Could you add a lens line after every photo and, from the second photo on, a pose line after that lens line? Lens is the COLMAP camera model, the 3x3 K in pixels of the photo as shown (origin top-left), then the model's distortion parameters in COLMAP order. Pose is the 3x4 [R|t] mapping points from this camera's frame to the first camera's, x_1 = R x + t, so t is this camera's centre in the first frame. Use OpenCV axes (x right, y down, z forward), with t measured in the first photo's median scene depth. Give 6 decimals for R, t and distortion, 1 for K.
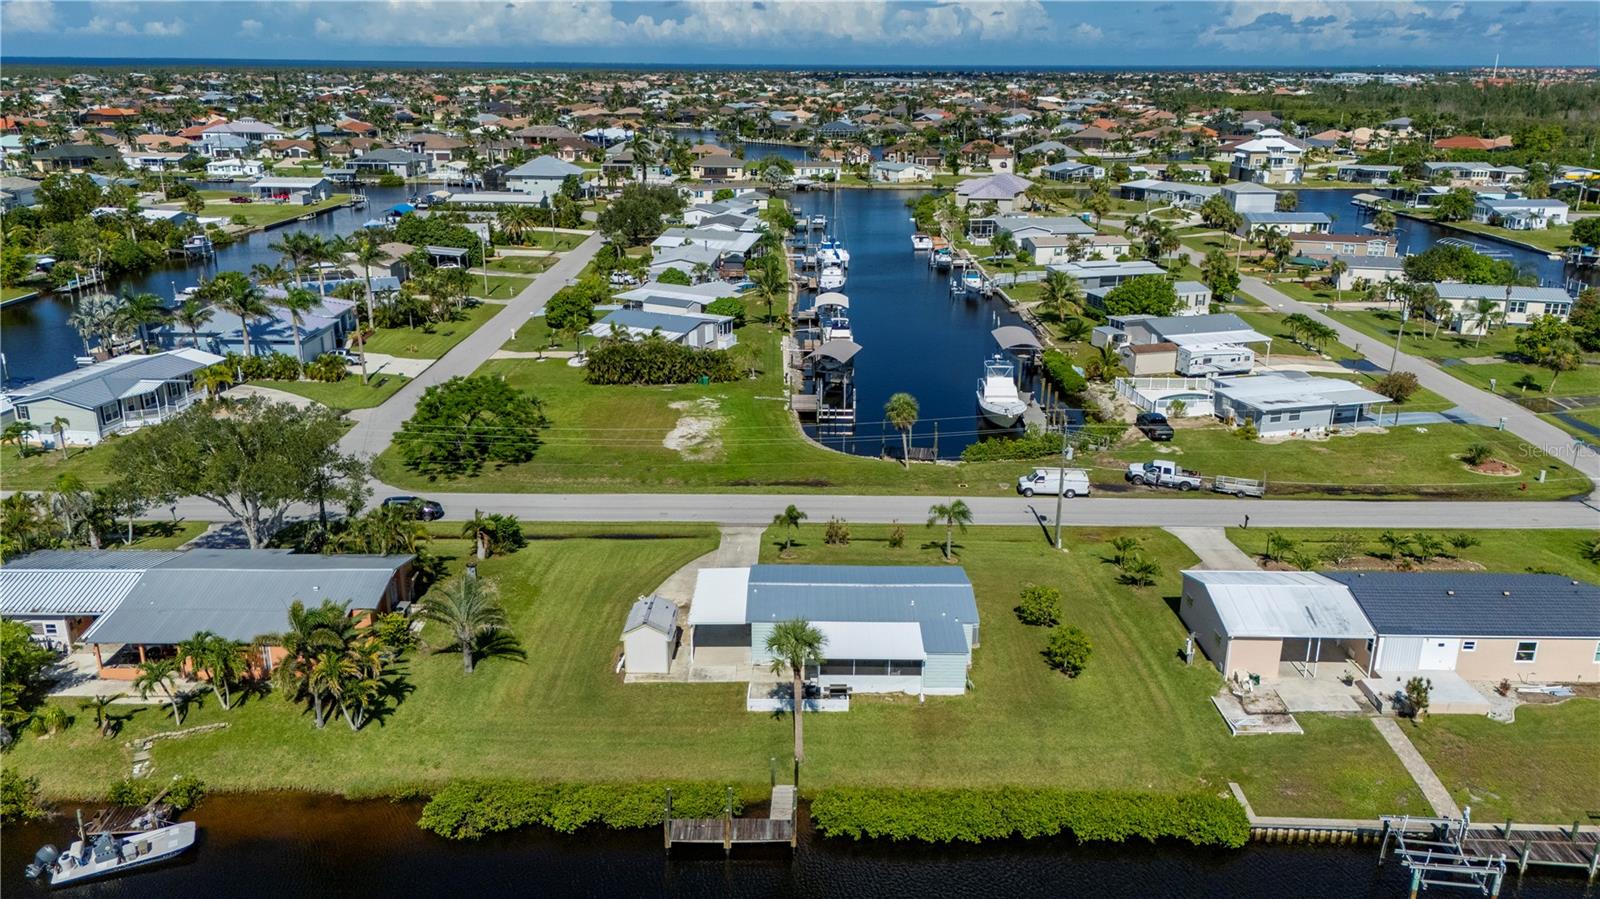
lens RADIAL K [[1171.2, 0, 800.0], [0, 1171.2, 449.5], [0, 0, 1]] dist [0.085549, -0.079165]
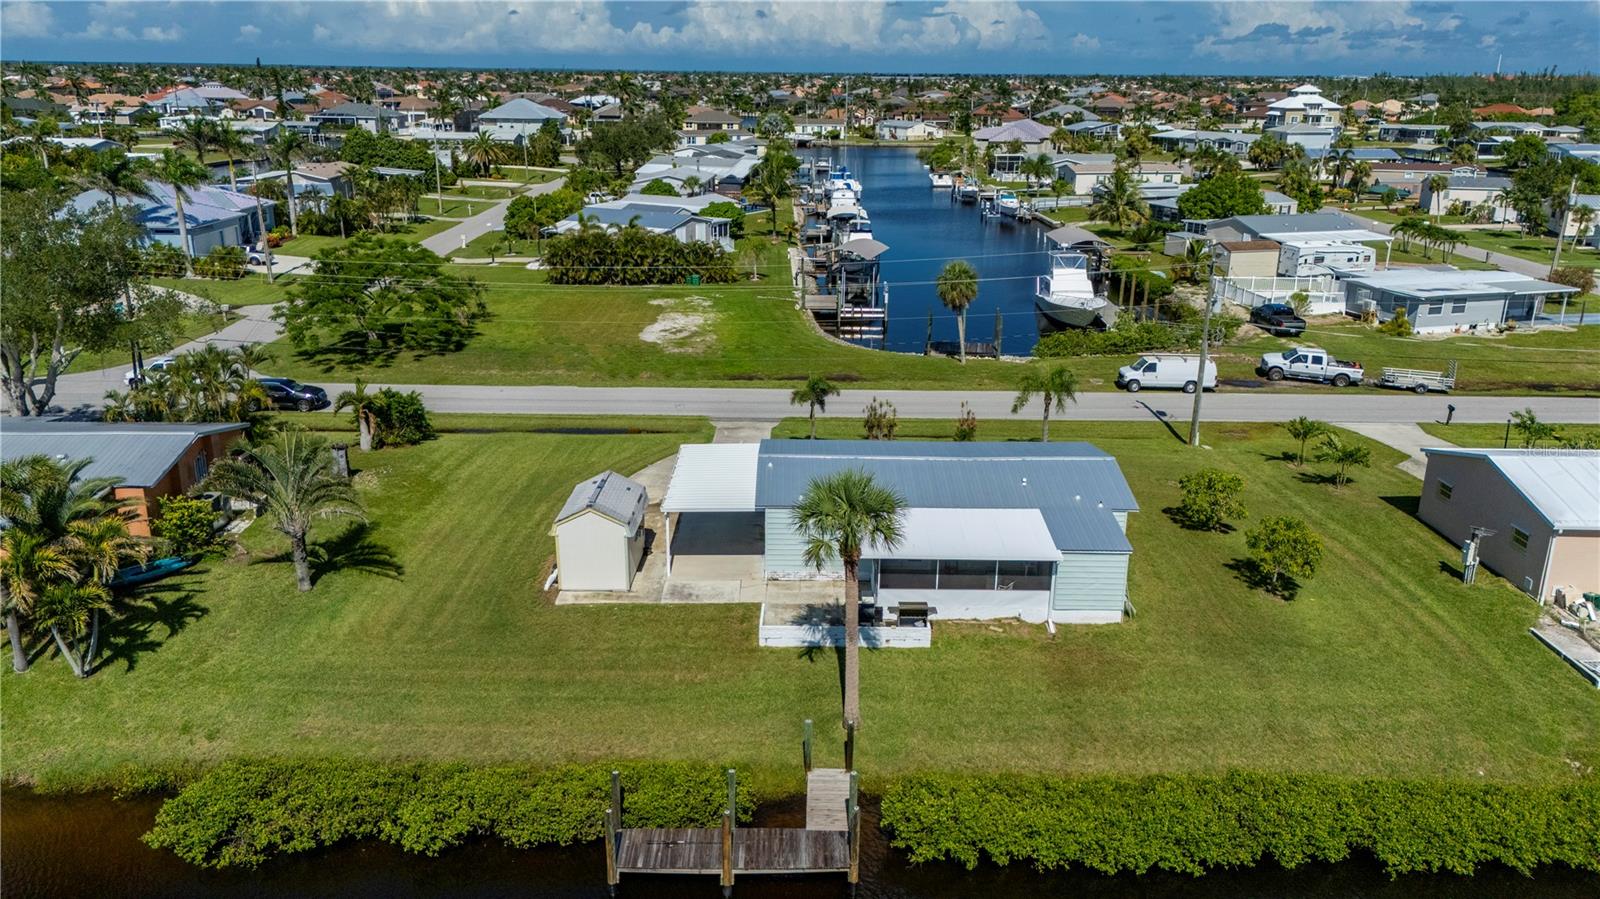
lens RADIAL K [[1178.4, 0, 800.0], [0, 1178.4, 449.5], [0, 0, 1]] dist [0.049704, -0.004963]
pose [[0.999986, 0.002210, 0.004860, -0.021501], [-0.002182, 0.999981, -0.005725, 0.099053], [-0.004872, 0.005715, 0.999972, 0.317749]]
